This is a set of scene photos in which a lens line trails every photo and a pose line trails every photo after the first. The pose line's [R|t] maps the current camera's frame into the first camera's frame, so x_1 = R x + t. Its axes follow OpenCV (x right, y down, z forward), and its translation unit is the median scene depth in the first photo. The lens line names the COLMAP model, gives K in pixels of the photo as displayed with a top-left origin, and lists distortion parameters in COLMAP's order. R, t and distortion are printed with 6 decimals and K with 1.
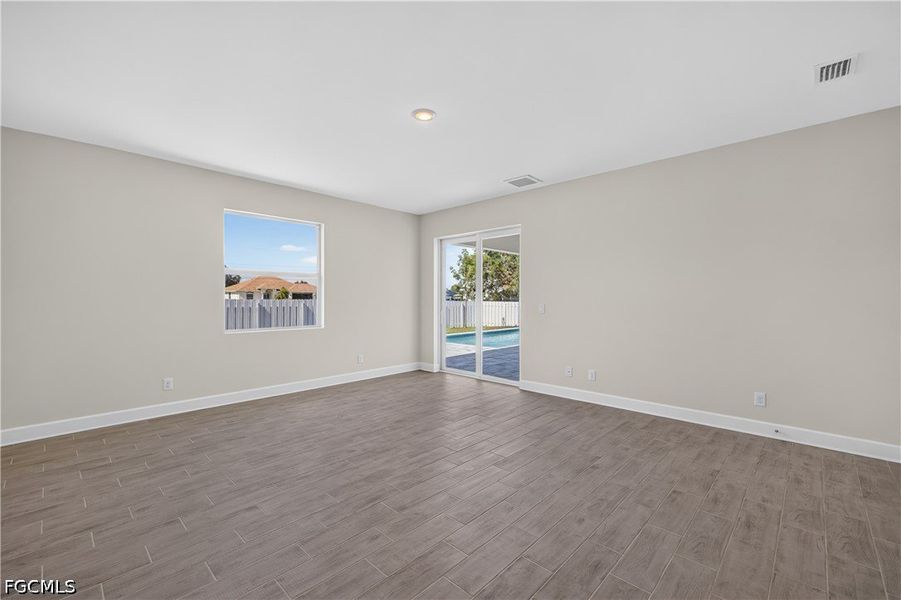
lens RADIAL K [[384.0, 0, 463.7], [0, 384.0, 317.2], [0, 0, 1]] dist [0.015844, 0.000154]
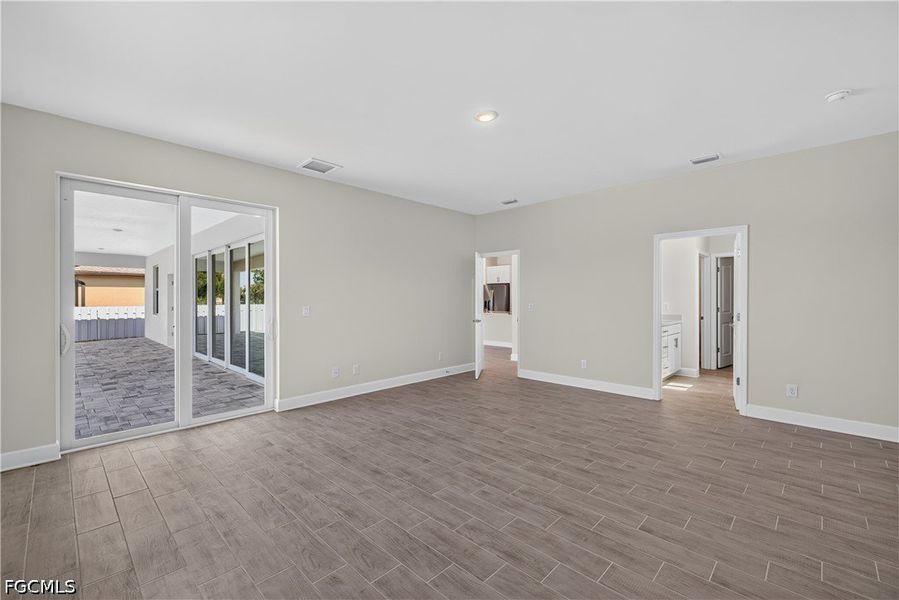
lens RADIAL K [[381.4, 0, 447.0], [0, 381.4, 296.8], [0, 0, 1]] dist [0.004010, 0.000385]
pose [[0.030223, 0.006177, 0.999524, -0.992281], [0.055846, 0.998408, -0.007859, -0.039823], [-0.997982, 0.056057, 0.029830, 0.965026]]
